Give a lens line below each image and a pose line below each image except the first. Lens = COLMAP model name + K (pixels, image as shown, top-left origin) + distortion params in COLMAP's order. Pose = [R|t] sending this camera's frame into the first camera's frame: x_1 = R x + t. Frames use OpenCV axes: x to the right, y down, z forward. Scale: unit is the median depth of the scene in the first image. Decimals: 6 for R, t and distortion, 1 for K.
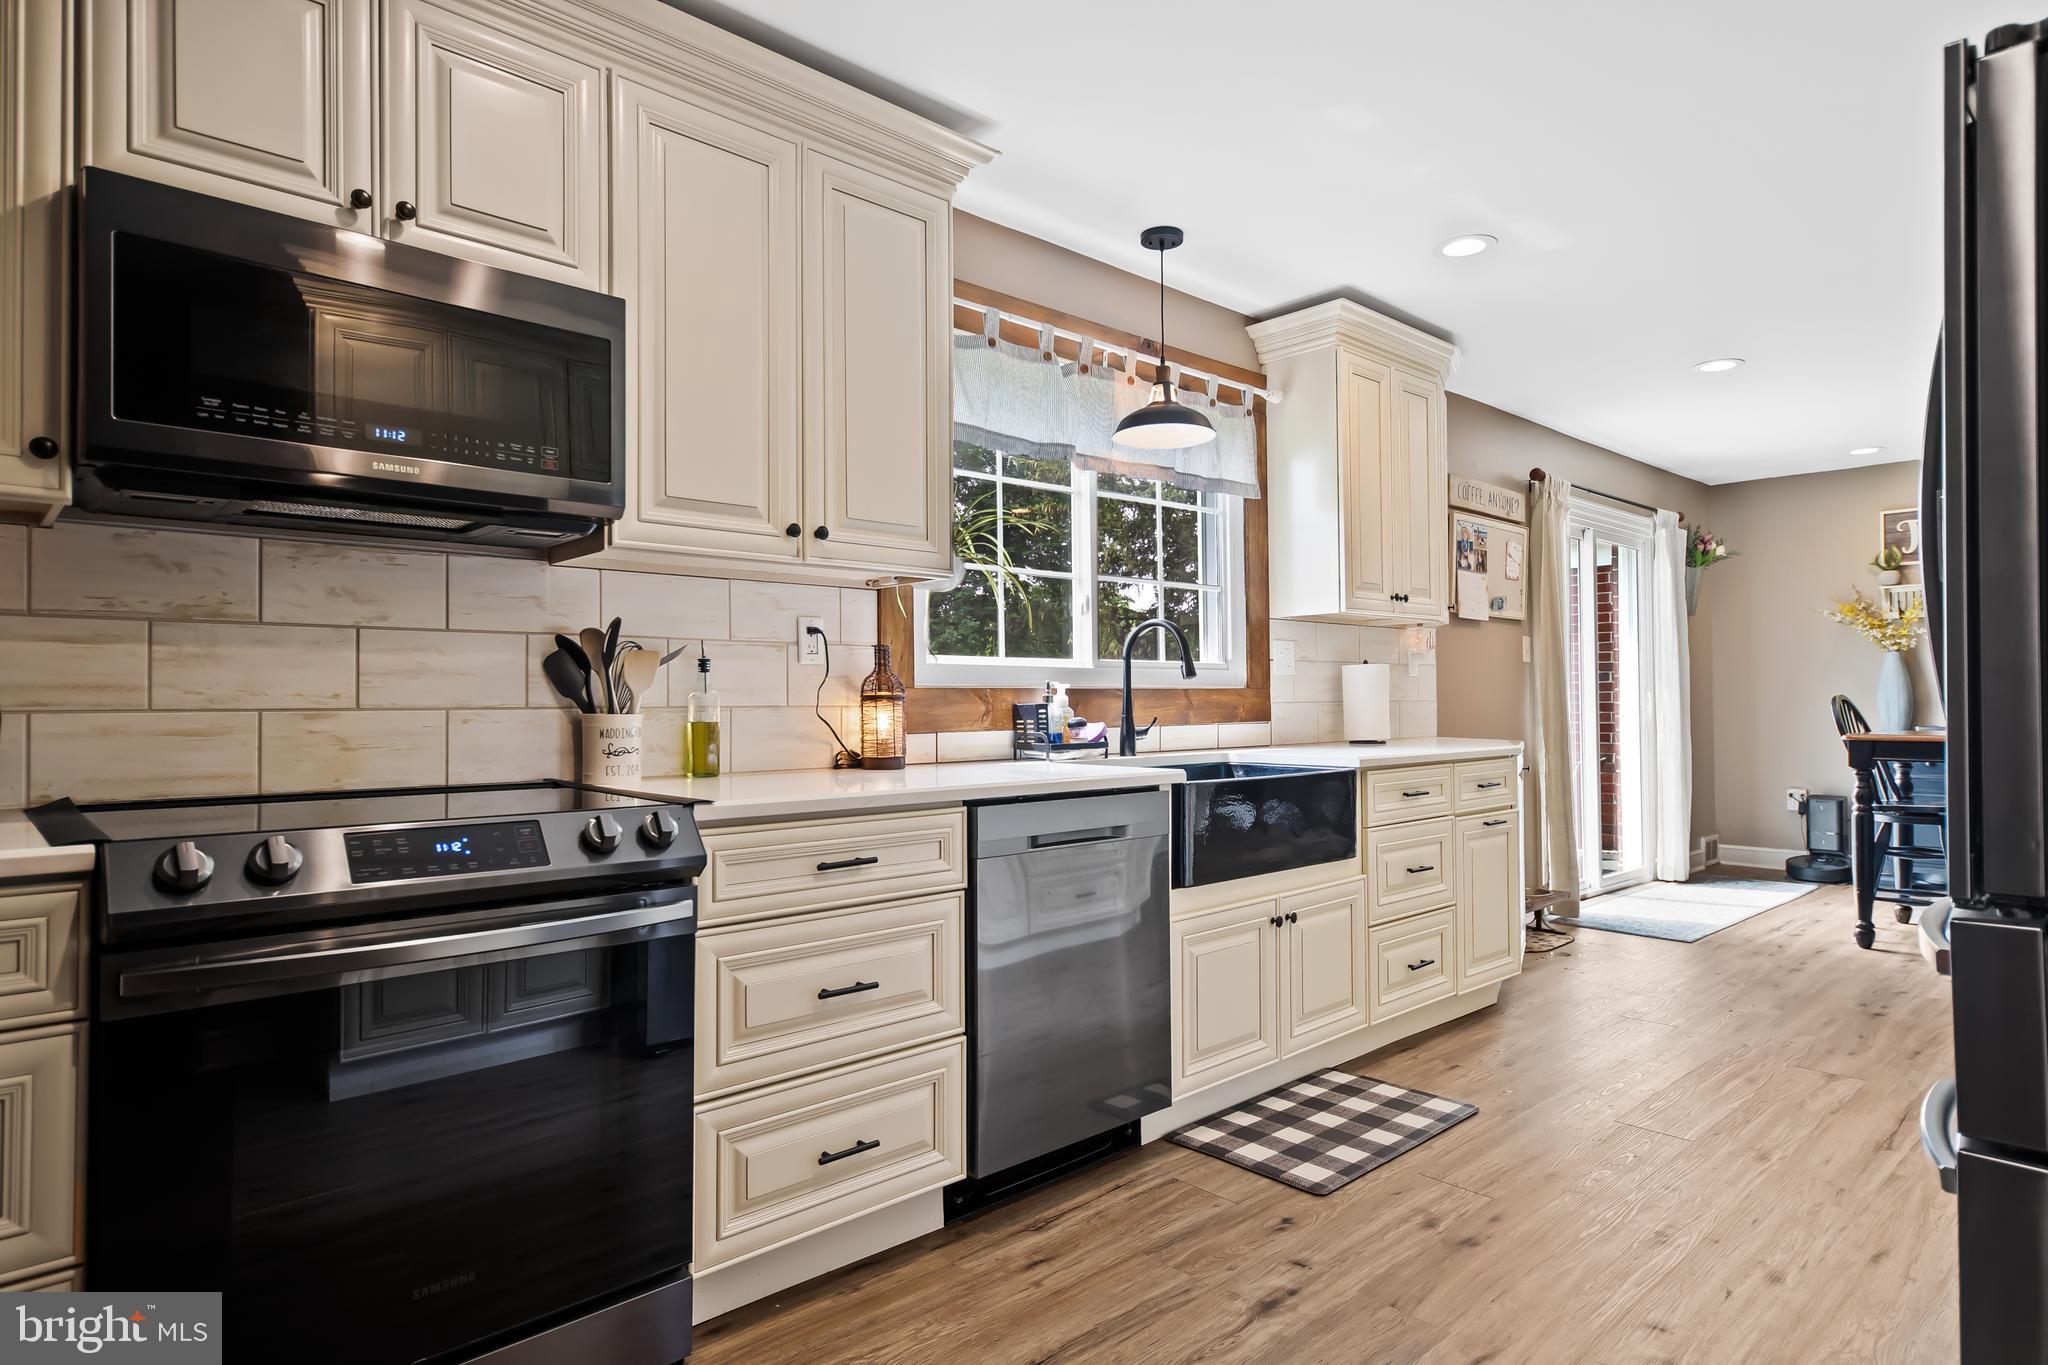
lens RADIAL K [[1127.5, 0, 1025.9], [0, 1127.5, 685.3], [0, 0, 1]] dist [0.017512, -0.001849]
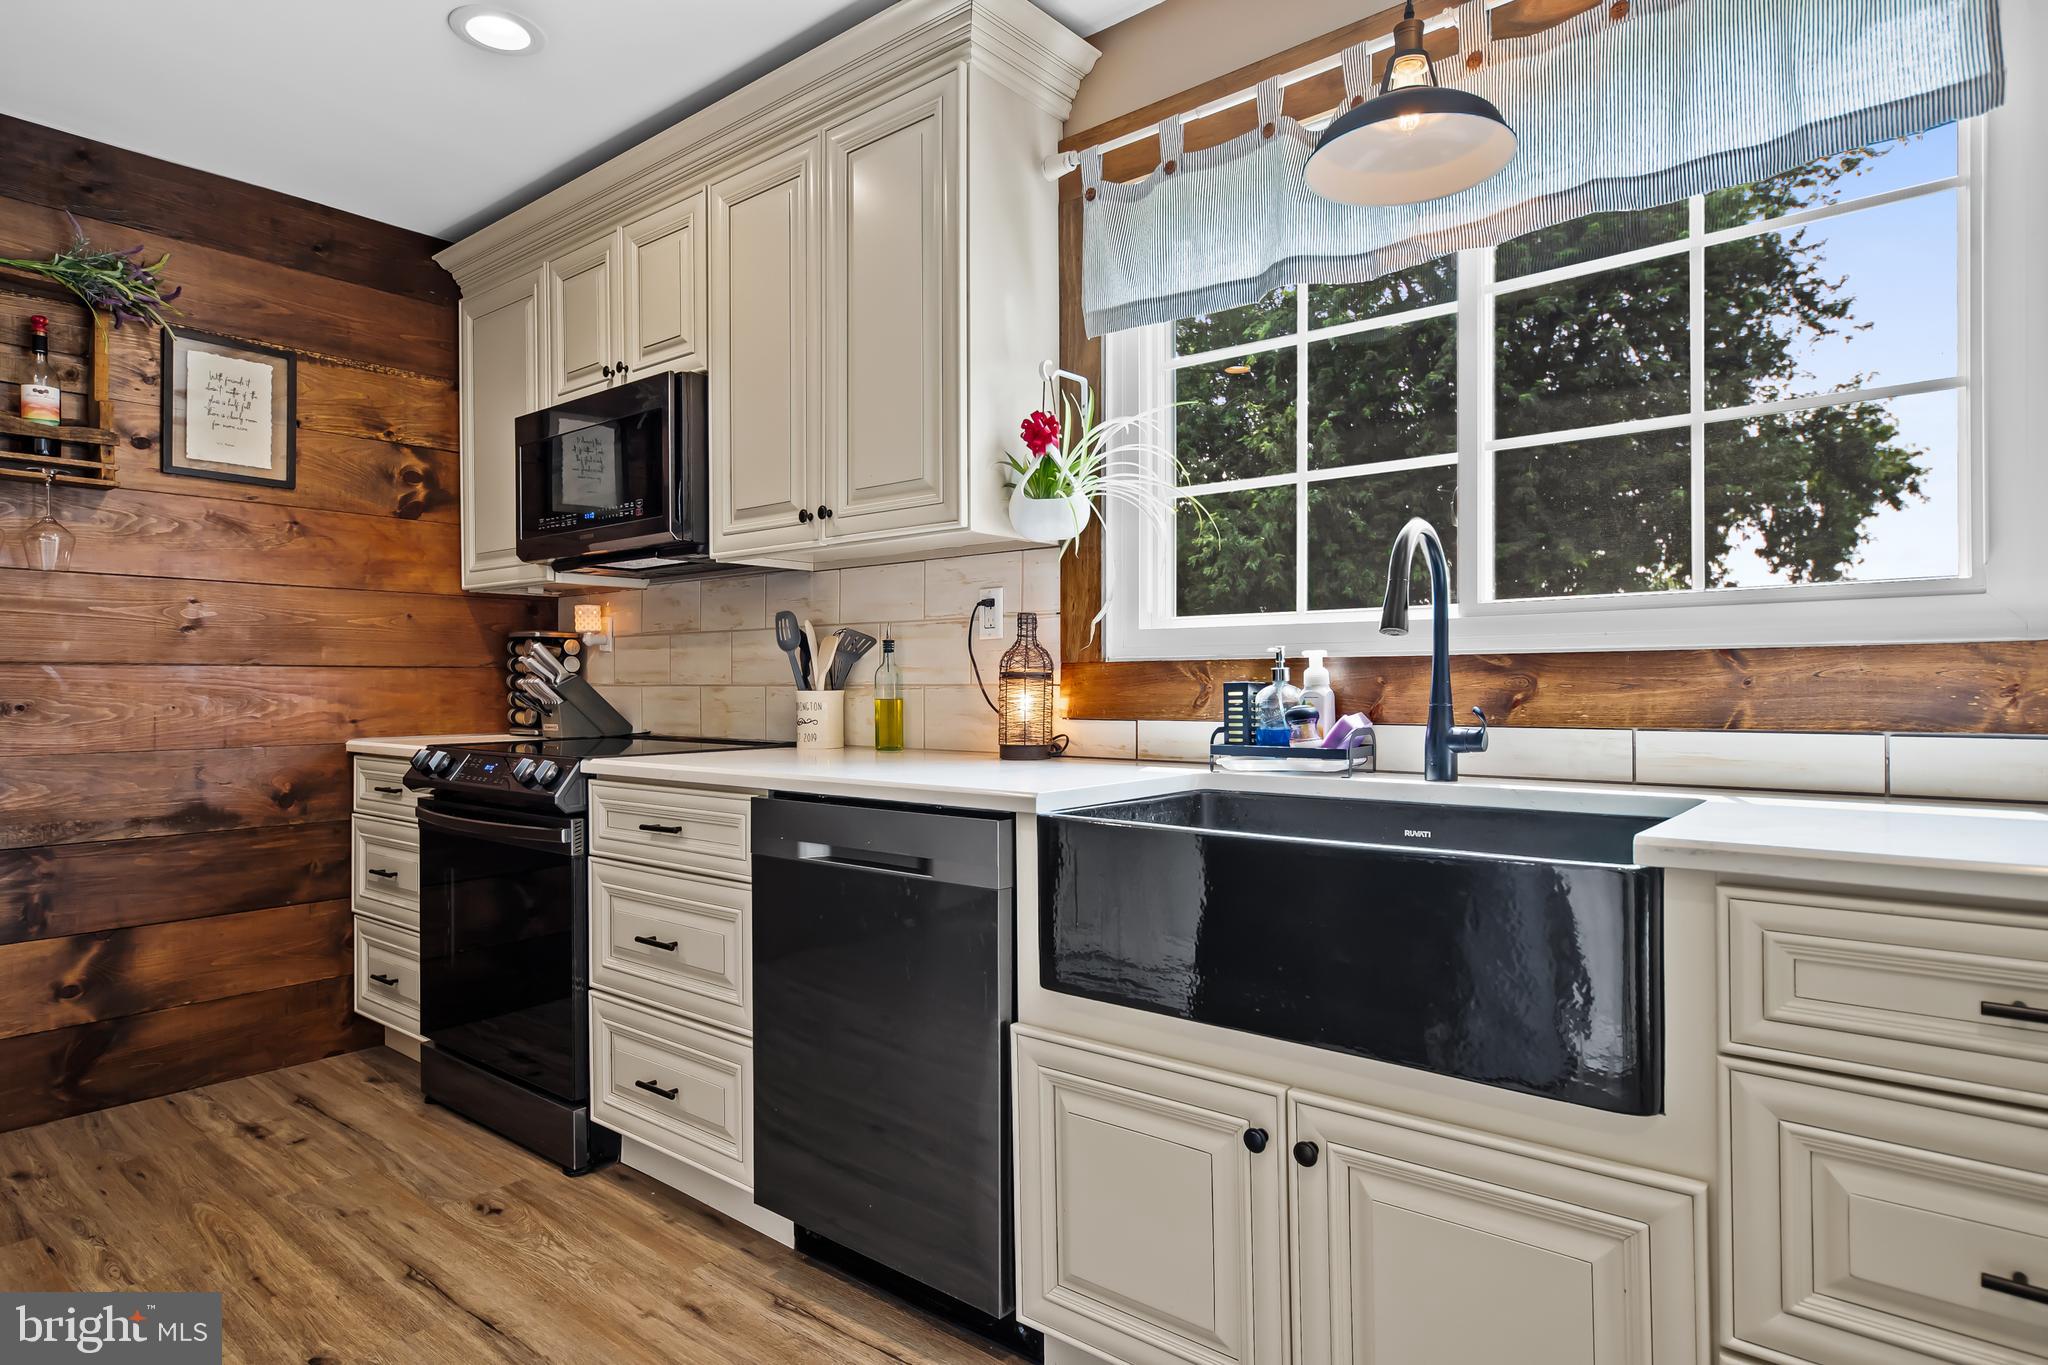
lens RADIAL K [[1134.4, 0, 1032.5], [0, 1134.4, 684.9], [0, 0, 1]] dist [0.010604, -0.000063]
pose [[0.139538, 0.005930, -0.990199, 0.875632], [0.017205, 0.999817, 0.008412, 0.013628], [0.990067, -0.018211, 0.139411, 1.077279]]
